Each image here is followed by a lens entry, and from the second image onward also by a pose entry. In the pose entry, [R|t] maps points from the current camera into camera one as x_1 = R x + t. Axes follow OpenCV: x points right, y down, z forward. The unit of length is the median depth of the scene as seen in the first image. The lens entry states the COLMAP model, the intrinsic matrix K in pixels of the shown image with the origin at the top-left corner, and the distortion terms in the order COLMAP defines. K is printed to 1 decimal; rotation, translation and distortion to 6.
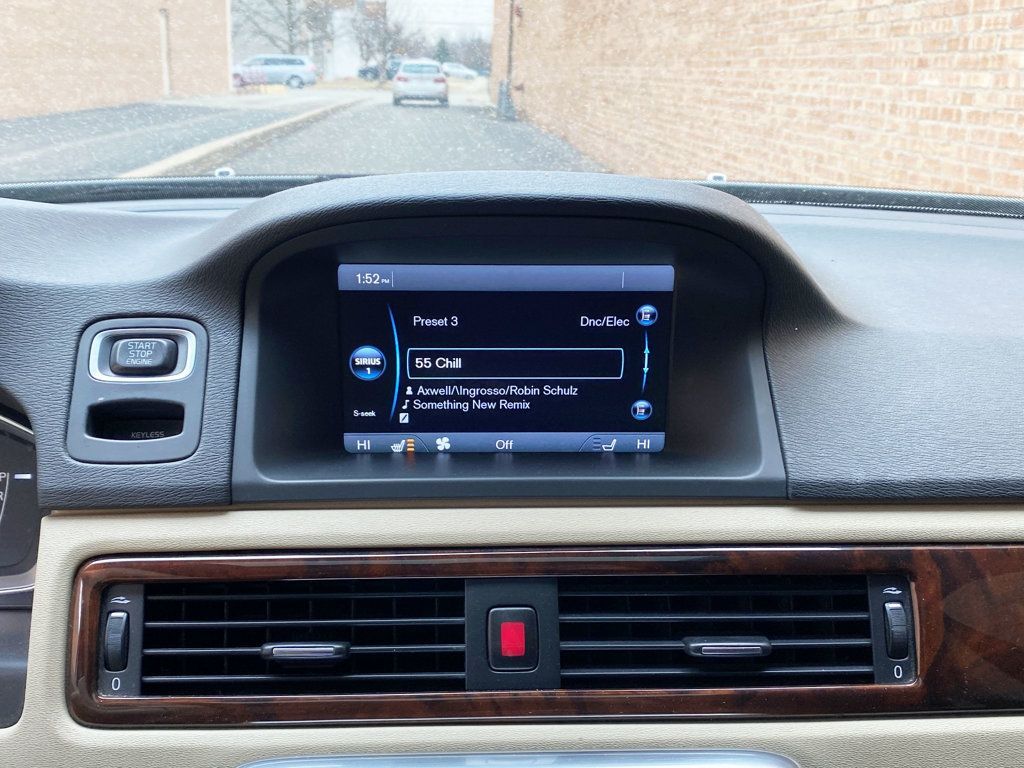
lens RADIAL K [[1055.8, 0, 512.0], [0, 1055.8, 384.0], [0, 0, 1]] dist [0.032912, -0.026709]
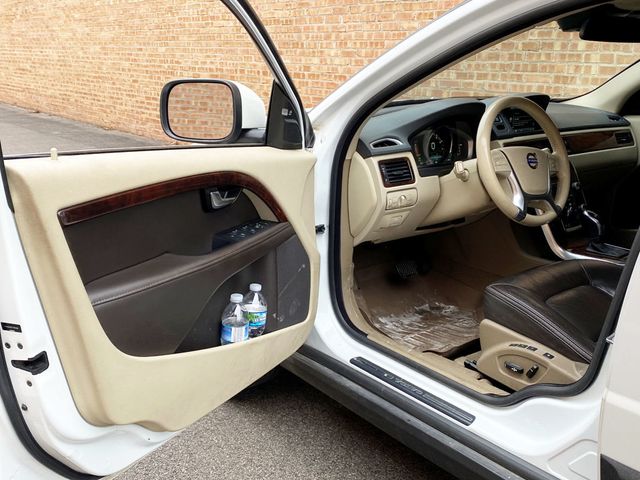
lens RADIAL K [[659.9, 0, 320.0], [0, 659.9, 240.0], [0, 0, 1]] dist [0.032912, -0.026709]
pose [[0.820446, -0.164366, 0.547588, -0.416462], [0.166099, 0.984998, 0.046795, 0.042453], [-0.547064, 0.052561, 0.835439, -0.221888]]
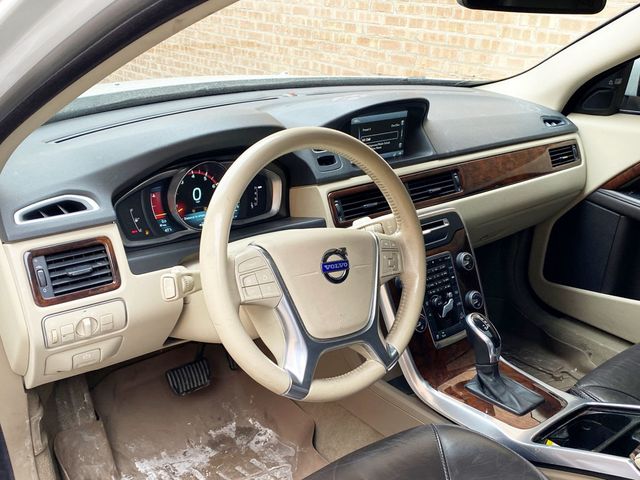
lens RADIAL K [[659.9, 0, 320.0], [0, 659.9, 240.0], [0, 0, 1]] dist [0.032912, -0.026709]
pose [[0.809271, -0.205403, 0.550355, -0.172561], [0.142999, 0.977577, 0.154577, -0.006121], [-0.569765, -0.046394, 0.820497, -0.105716]]
